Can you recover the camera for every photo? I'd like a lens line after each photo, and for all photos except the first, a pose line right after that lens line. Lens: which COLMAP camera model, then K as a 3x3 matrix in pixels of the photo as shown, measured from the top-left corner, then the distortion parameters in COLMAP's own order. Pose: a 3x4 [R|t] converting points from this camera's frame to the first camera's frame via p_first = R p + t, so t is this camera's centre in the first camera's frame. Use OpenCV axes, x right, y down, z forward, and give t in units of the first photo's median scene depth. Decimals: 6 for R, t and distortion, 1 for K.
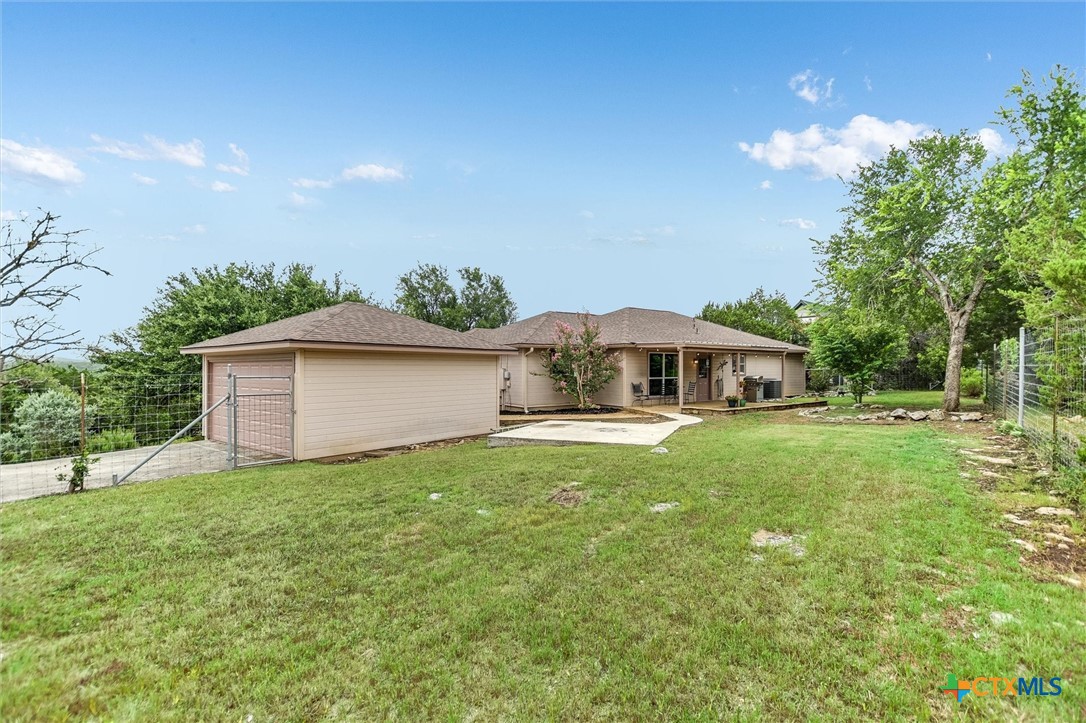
lens RADIAL K [[479.8, 0, 544.5], [0, 479.8, 368.9], [0, 0, 1]] dist [-0.026362, 0.000676]
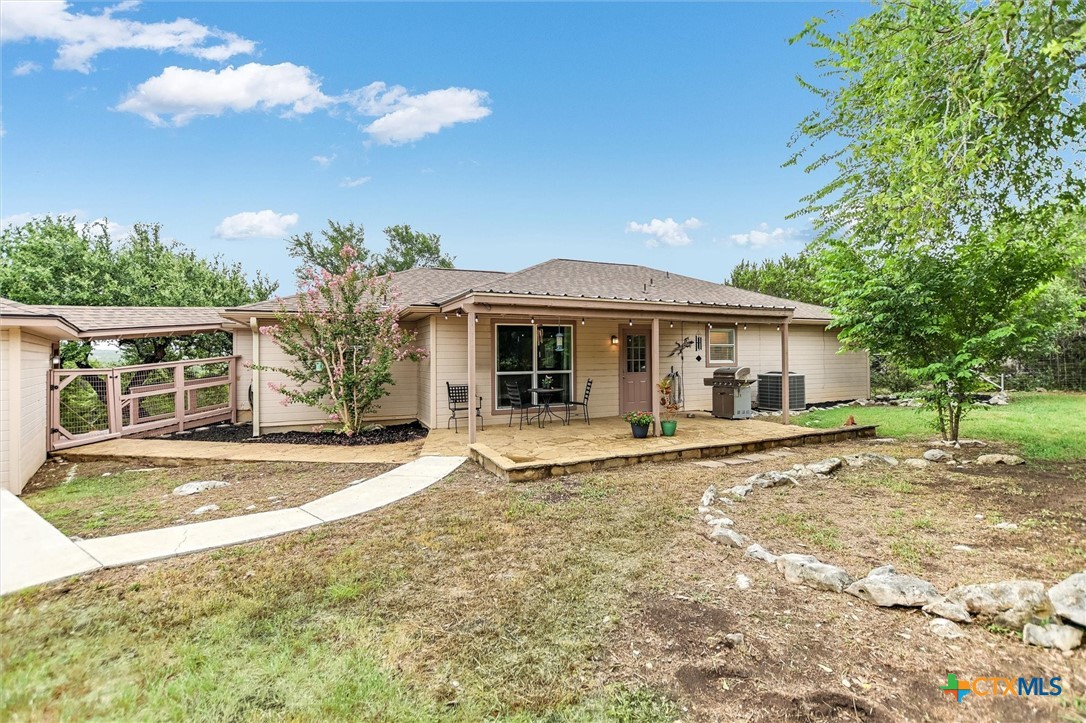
lens RADIAL K [[479.8, 0, 541.1], [0, 479.8, 351.7], [0, 0, 1]] dist [-0.026362, 0.000676]
pose [[0.982793, -0.010238, -0.184425, 0.342390], [0.008071, 0.999889, -0.012494, 0.002659], [0.184533, 0.010791, 0.982767, 0.471445]]
